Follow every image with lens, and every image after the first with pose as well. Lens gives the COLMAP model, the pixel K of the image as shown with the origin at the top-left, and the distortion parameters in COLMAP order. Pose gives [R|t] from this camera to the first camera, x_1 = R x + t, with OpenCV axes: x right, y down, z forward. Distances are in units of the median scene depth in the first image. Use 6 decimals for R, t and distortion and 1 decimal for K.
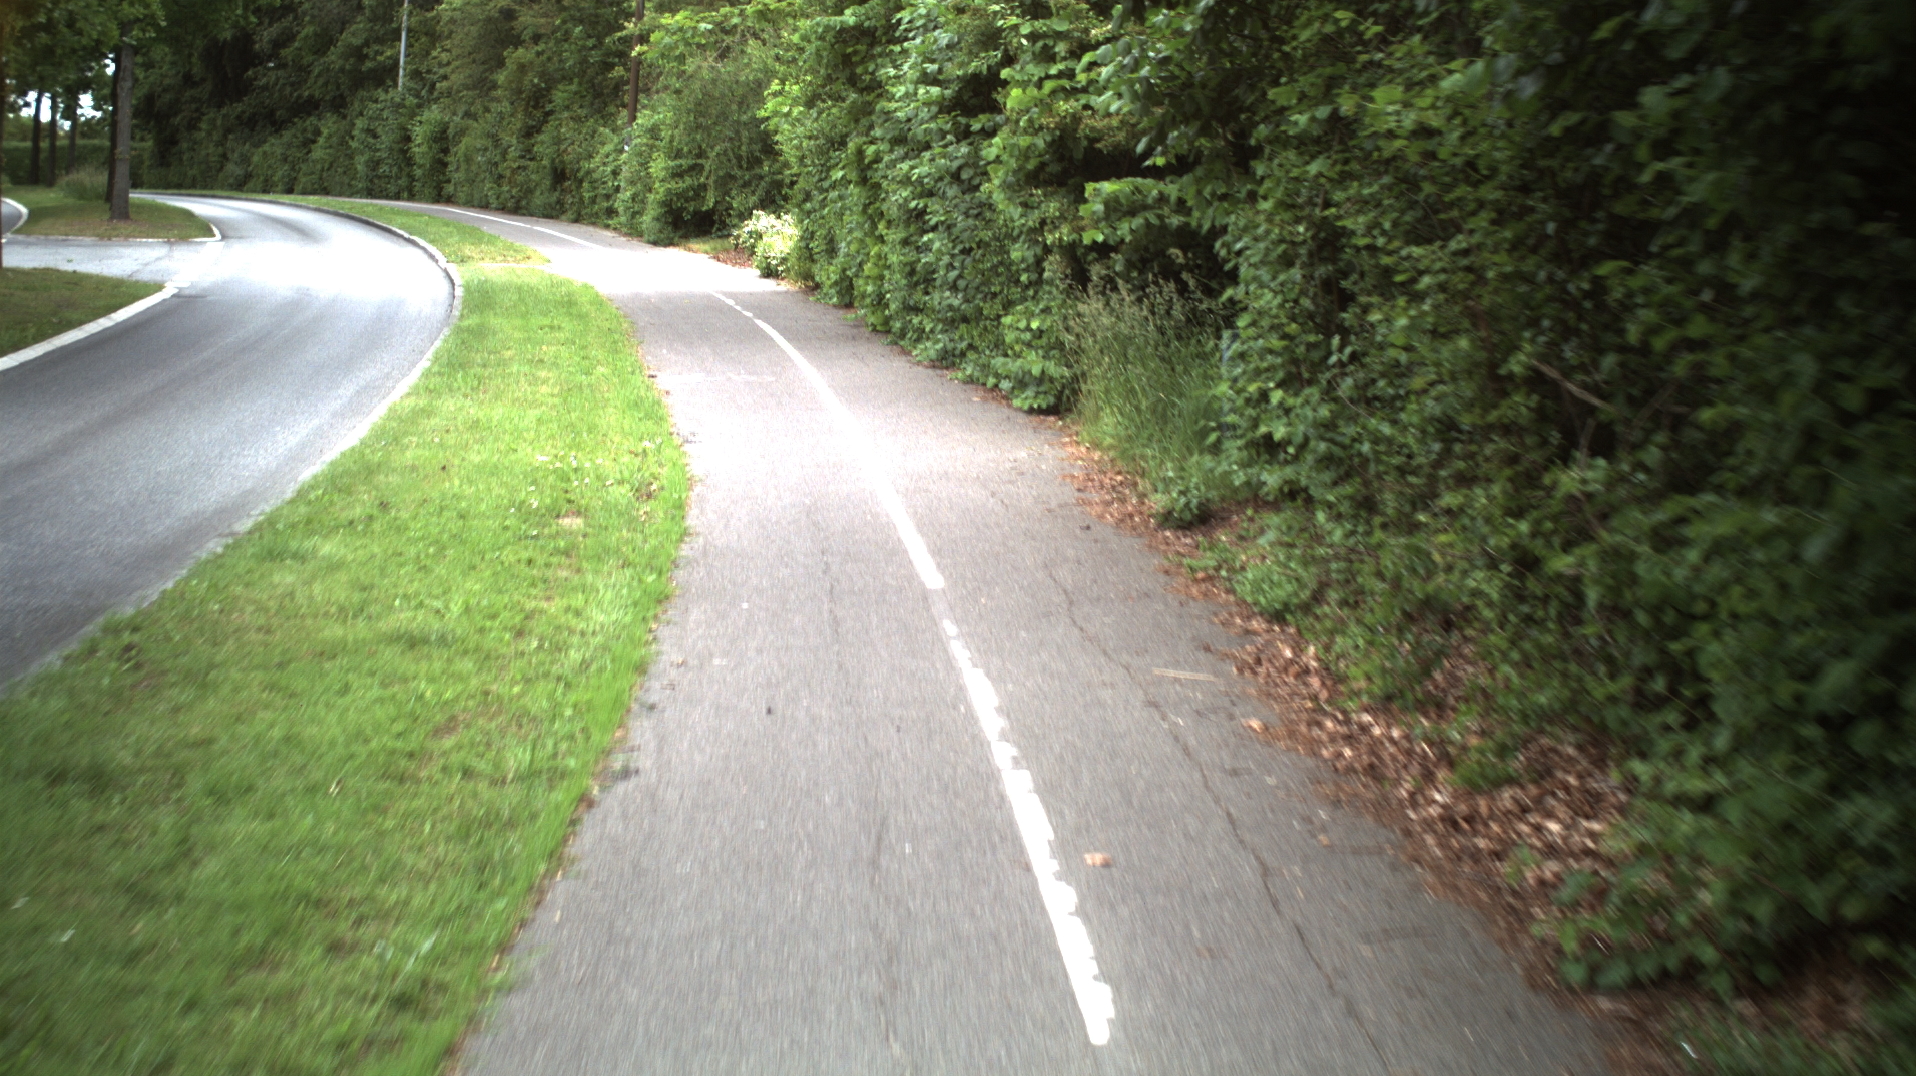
lens RADIAL K [[3005.8, 0, 958.0], [0, 3005.8, 538.0], [0, 0, 1]] dist [-0.264146, 0.296155]
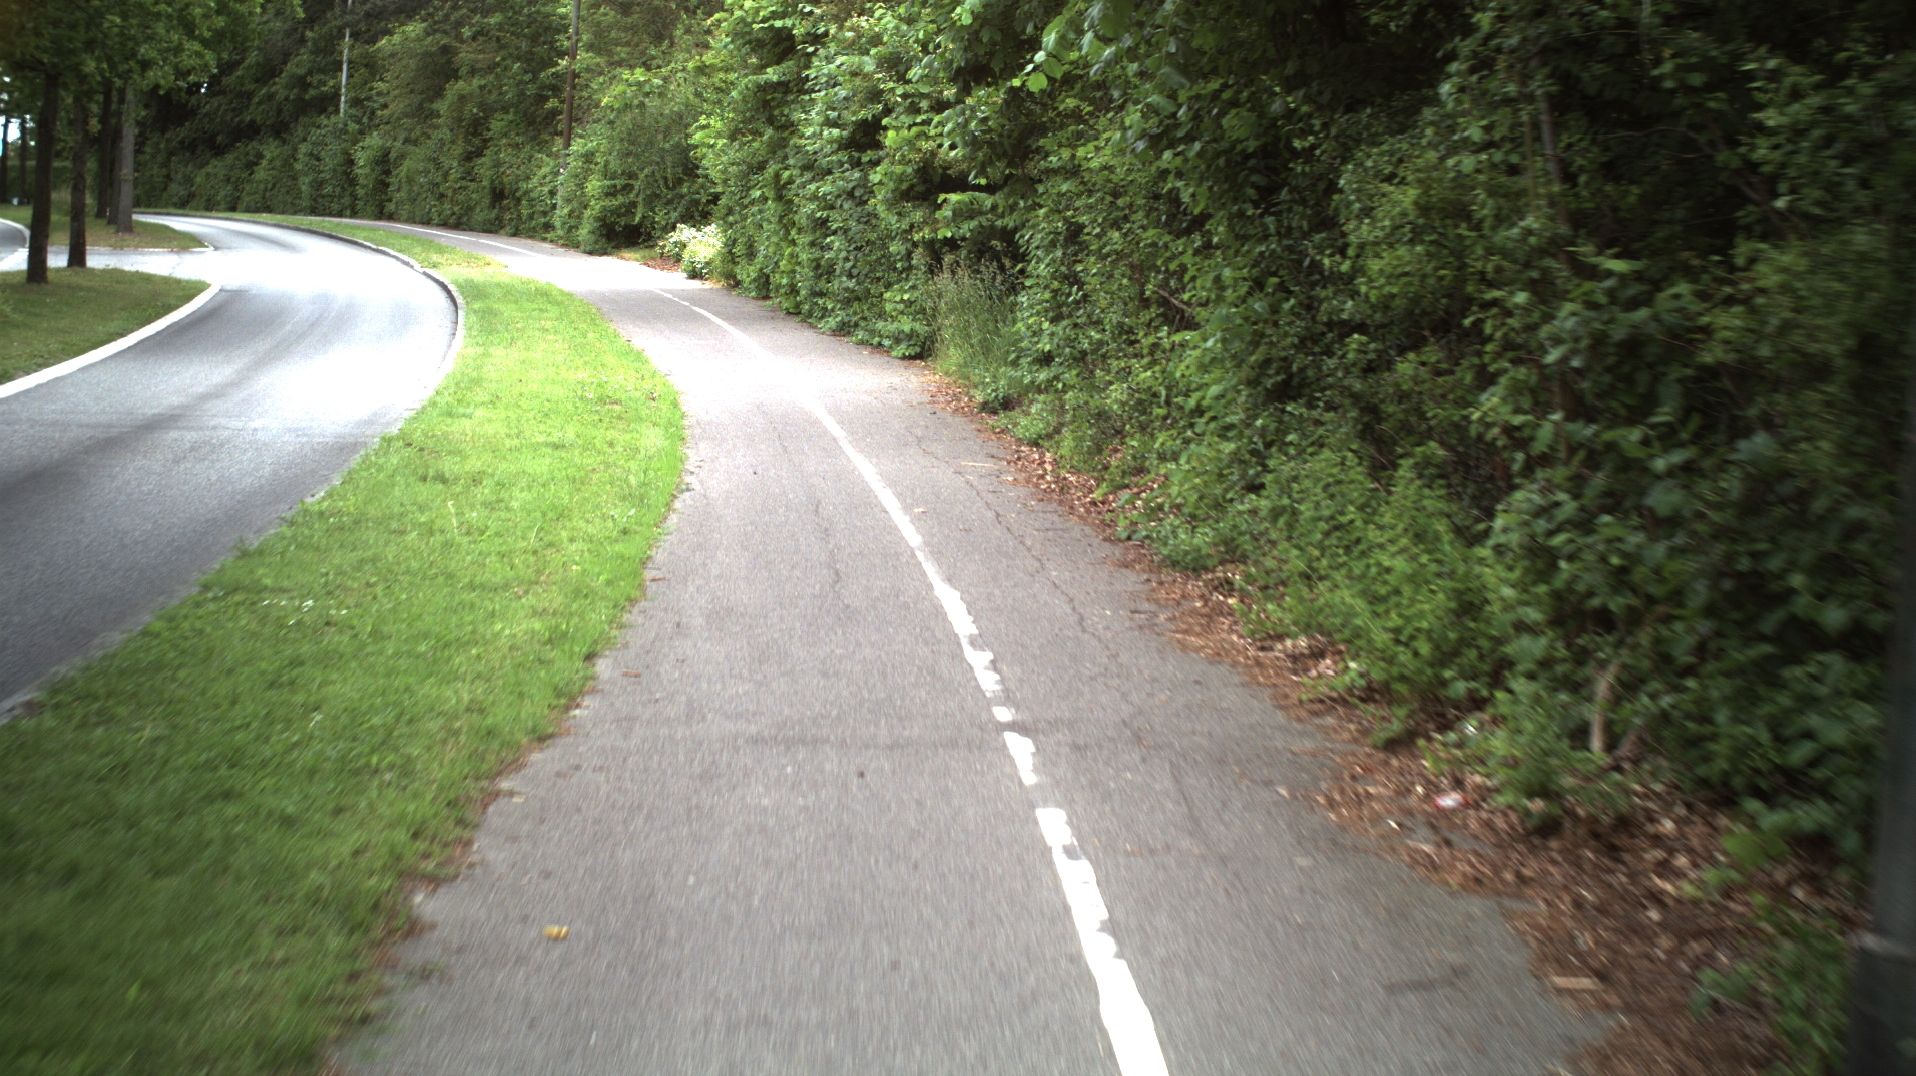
lens RADIAL K [[3005.8, 0, 958.0], [0, 3005.8, 538.0], [0, 0, 1]] dist [-0.264146, 0.296155]
pose [[0.999357, -0.003218, 0.035698, -0.000666], [0.003454, 0.999973, -0.006543, 0.028703], [-0.035676, 0.006663, 0.999341, -0.232487]]
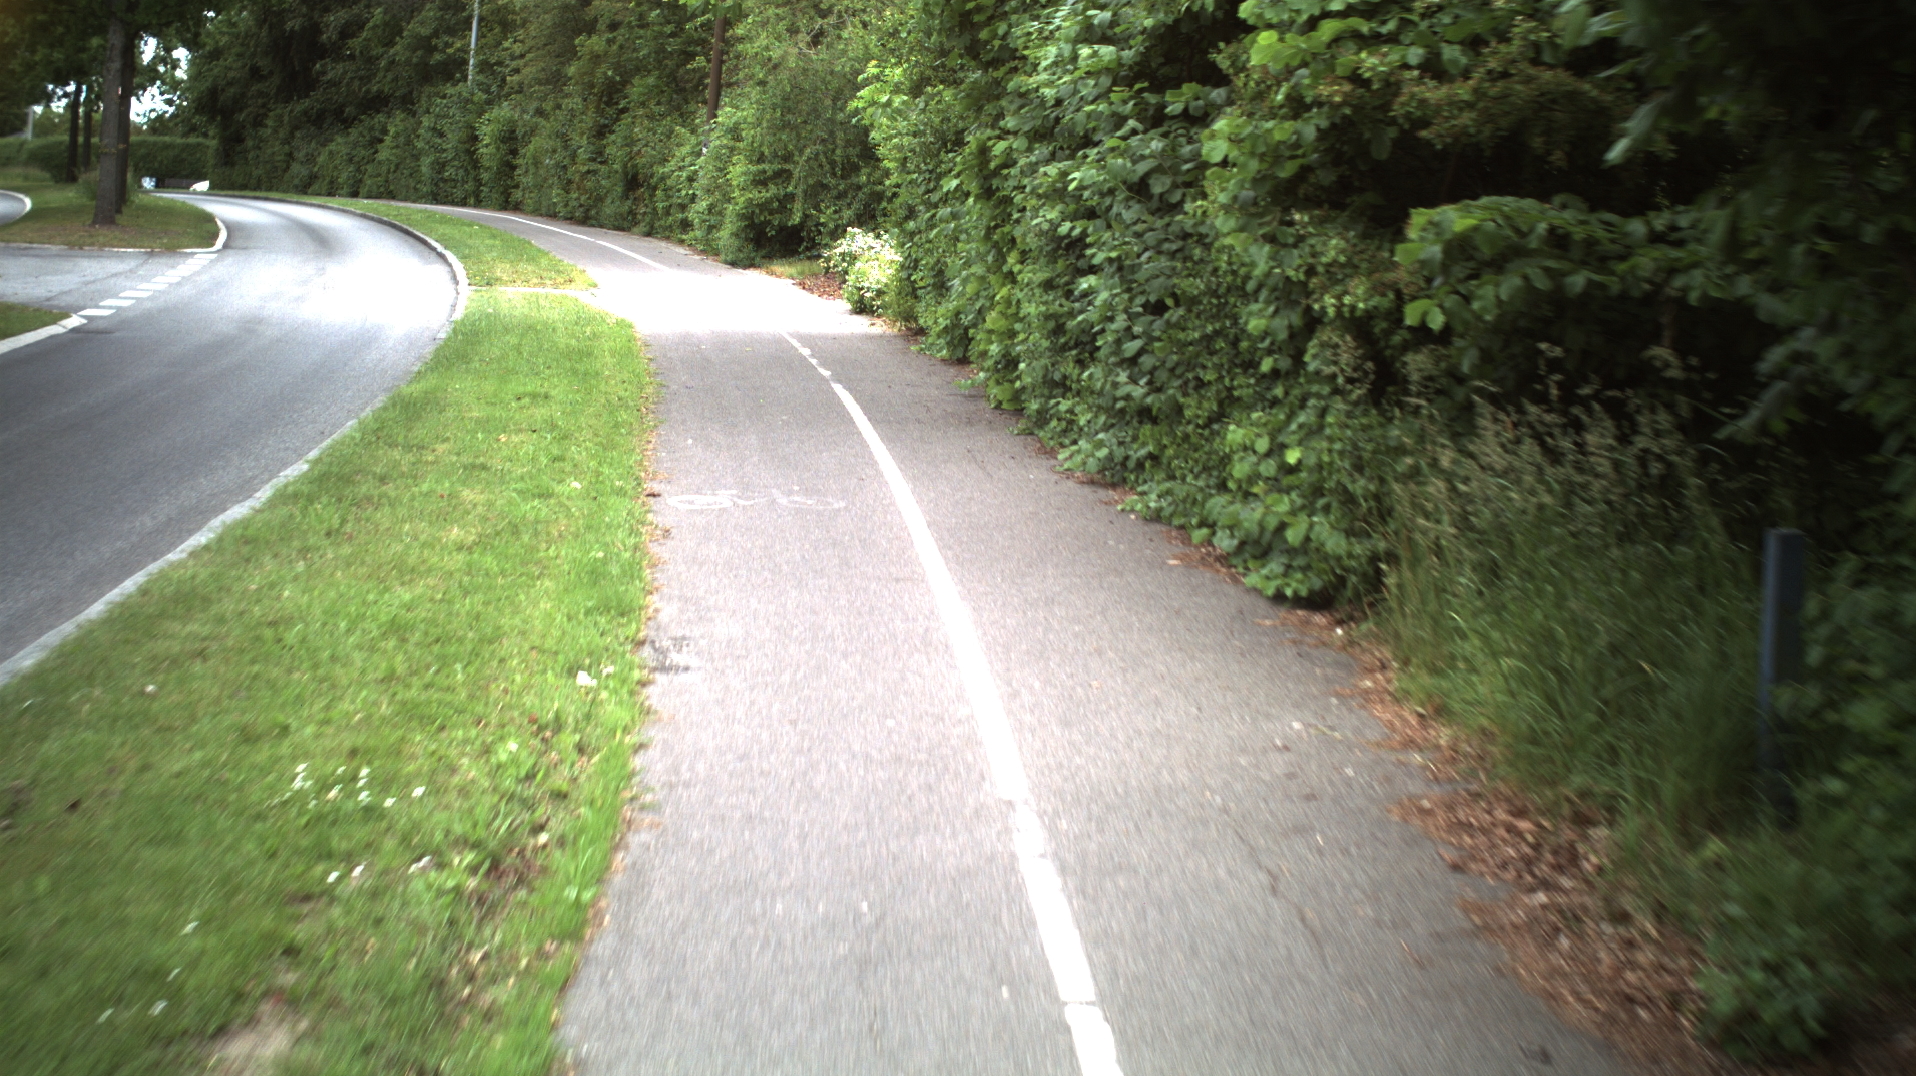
lens RADIAL K [[3005.8, 0, 958.0], [0, 3005.8, 538.0], [0, 0, 1]] dist [-0.264146, 0.296155]
pose [[0.999156, 0.019846, -0.035977, -0.008950], [-0.020016, 0.999790, -0.004370, -0.027455], [0.035882, 0.005087, 0.999343, 0.232343]]
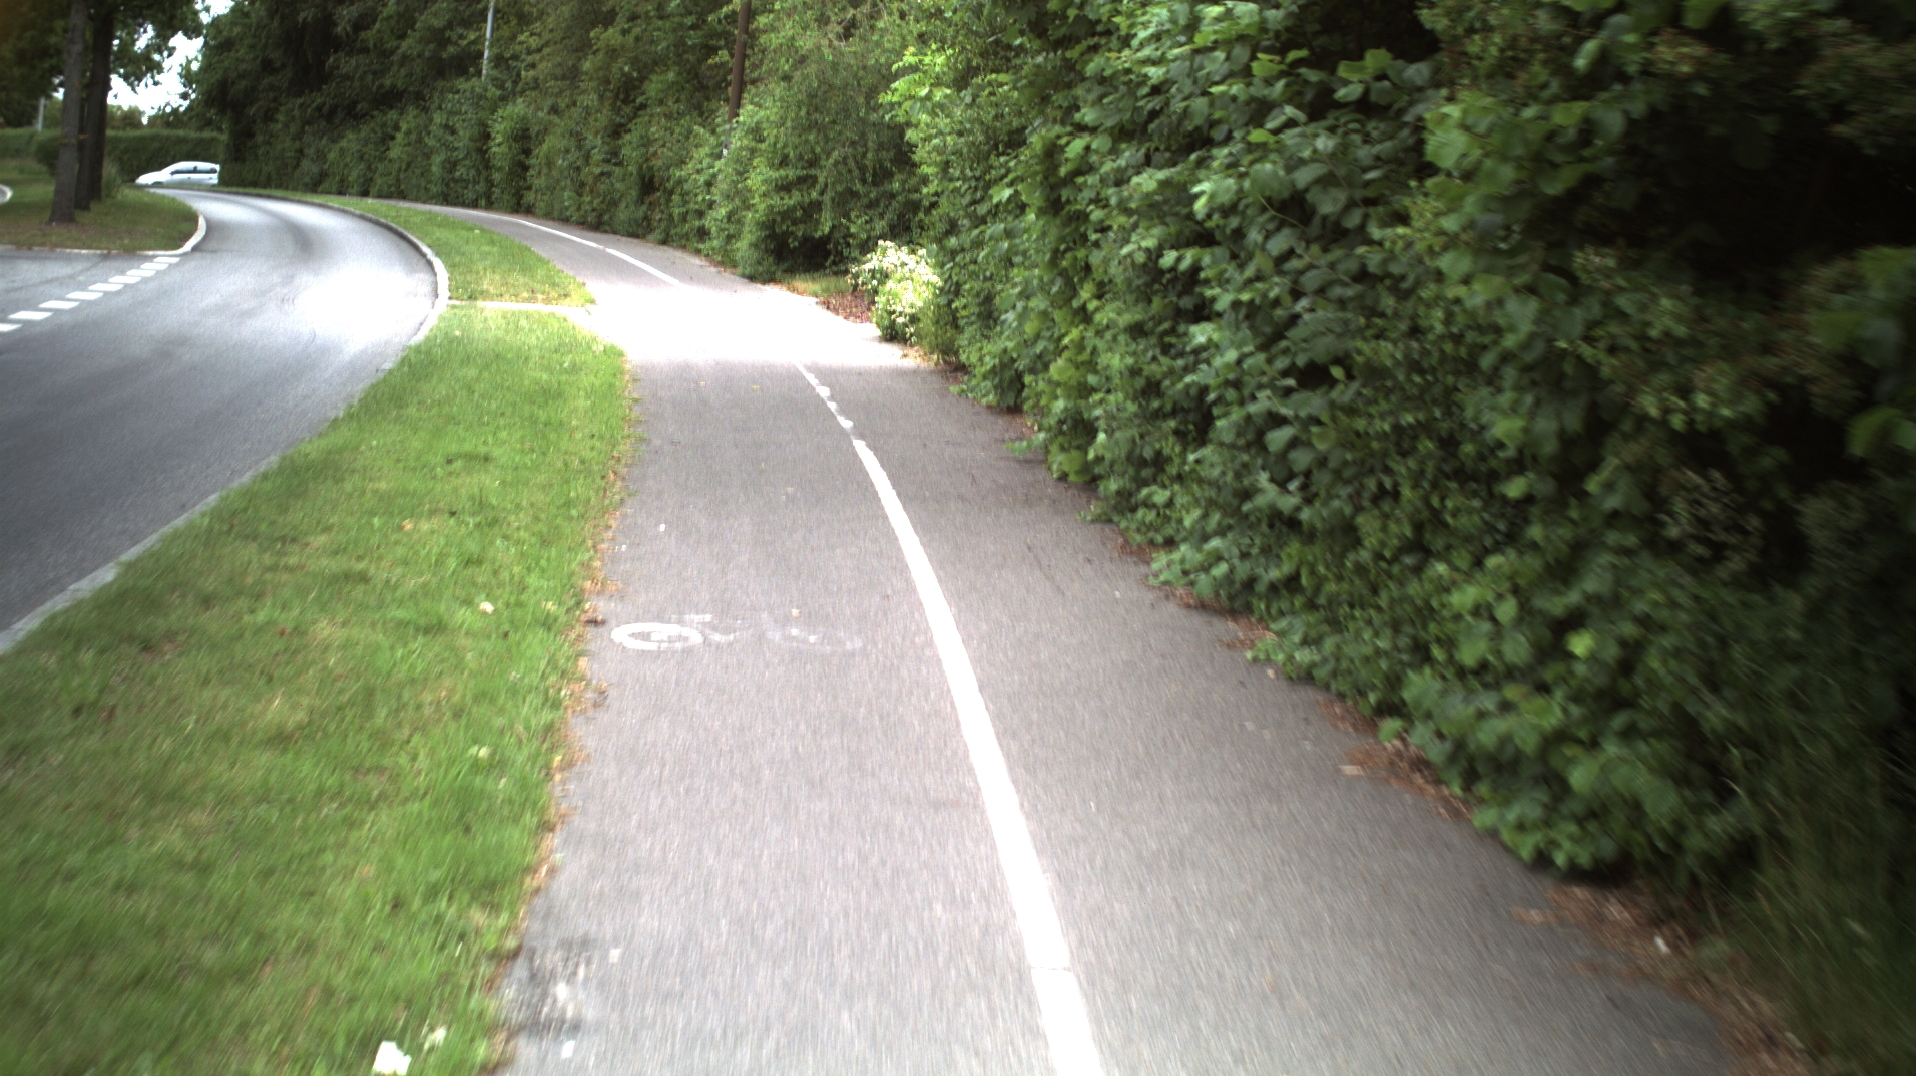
lens RADIAL K [[3005.8, 0, 958.0], [0, 3005.8, 538.0], [0, 0, 1]] dist [-0.264146, 0.296155]
pose [[0.998259, 0.037530, -0.045506, -0.016806], [-0.037892, 0.999256, -0.007118, -0.041632], [0.045205, 0.008830, 0.998939, 0.347585]]
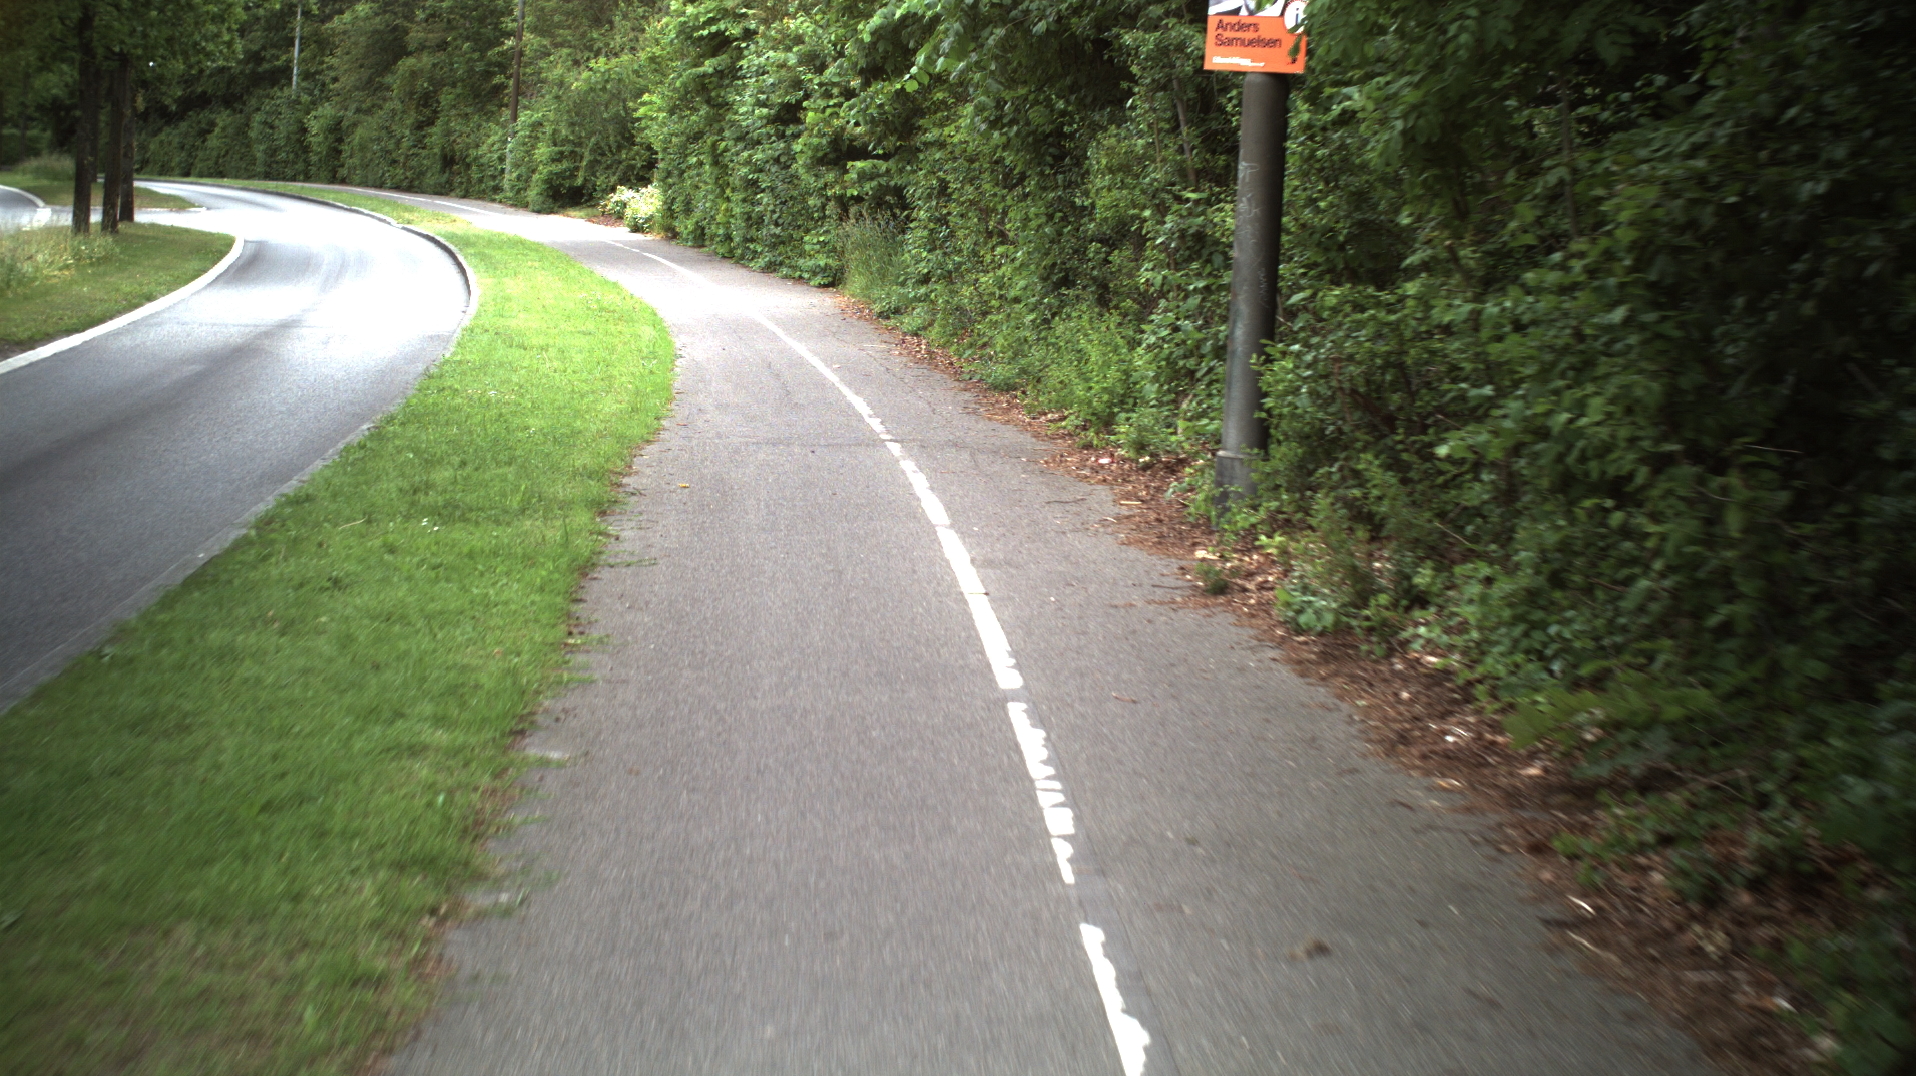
lens RADIAL K [[3005.8, 0, 958.0], [0, 3005.8, 538.0], [0, 0, 1]] dist [-0.264146, 0.296155]
pose [[0.997702, -0.006866, 0.067407, -0.008929], [0.006529, 0.999965, 0.005232, 0.056538], [-0.067441, -0.004780, 0.997712, -0.464290]]
